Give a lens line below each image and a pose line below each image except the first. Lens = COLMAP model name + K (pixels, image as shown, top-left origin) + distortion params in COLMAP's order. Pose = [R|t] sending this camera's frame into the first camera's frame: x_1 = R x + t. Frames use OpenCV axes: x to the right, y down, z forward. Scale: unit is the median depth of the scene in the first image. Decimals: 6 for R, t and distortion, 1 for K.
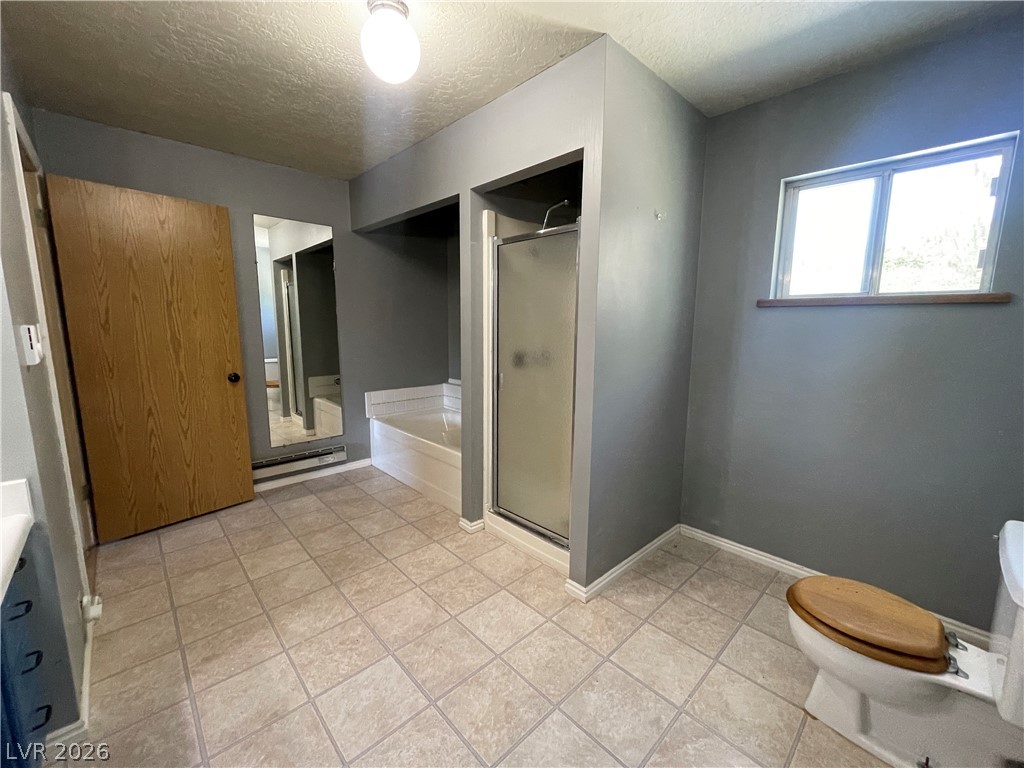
lens RADIAL K [[415.2, 0, 512.7], [0, 415.2, 385.6], [0, 0, 1]] dist [-0.000849, -0.000436]
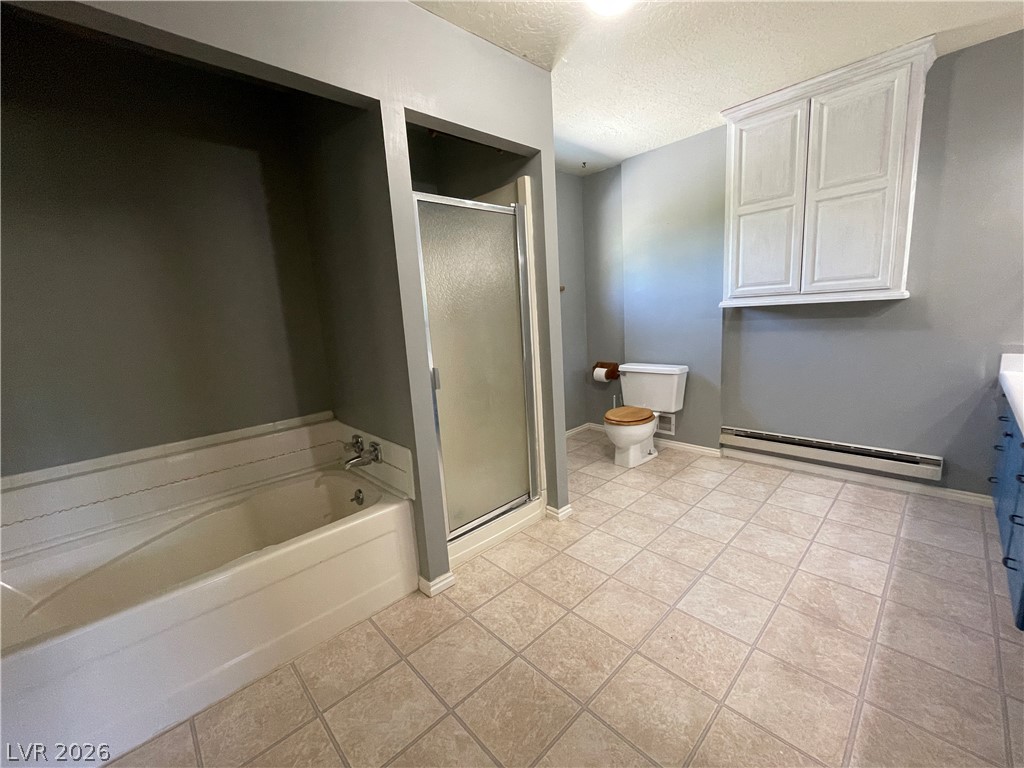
lens RADIAL K [[415.2, 0, 516.3], [0, 415.2, 383.9], [0, 0, 1]] dist [-0.000849, -0.000436]
pose [[-0.006882, -0.181868, 0.983299, -1.242419], [0.208762, 0.961394, 0.179278, -0.162765], [-0.977942, 0.206509, 0.031351, 1.271356]]
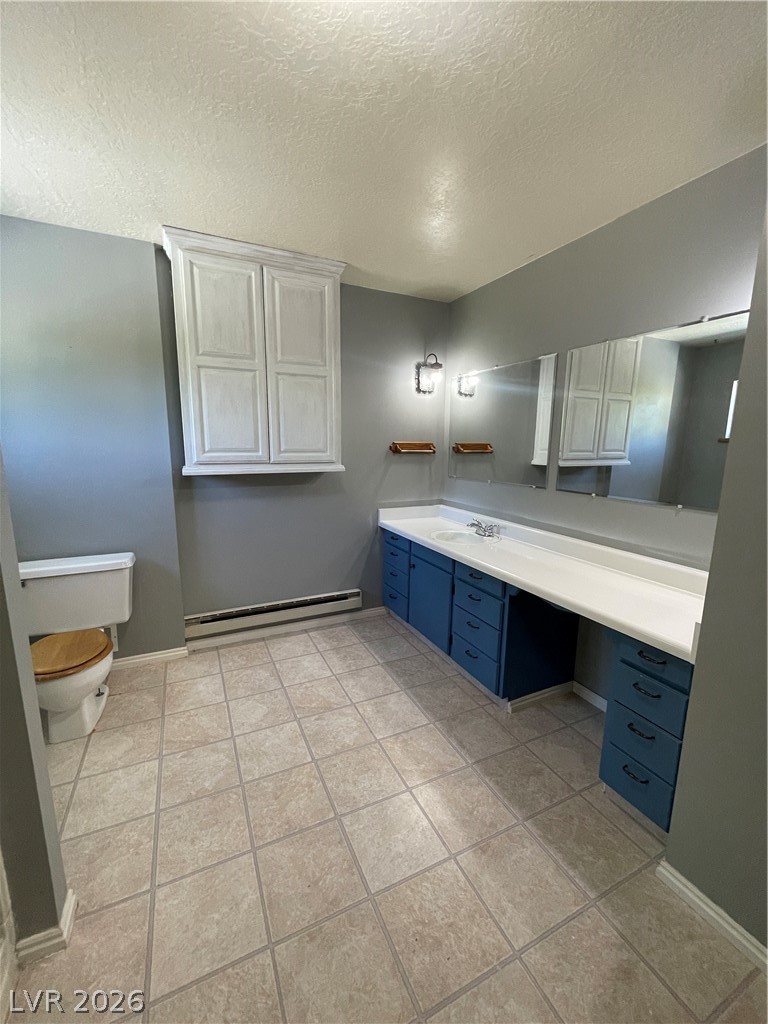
lens RADIAL K [[415.2, 0, 380.6], [0, 415.2, 513.2], [0, 0, 1]] dist [-0.000849, -0.000436]
pose [[-0.949775, -0.071567, 0.304640, -0.507121], [0.028030, 0.950129, 0.310595, -0.275600], [-0.311676, 0.303535, -0.900403, 1.513105]]
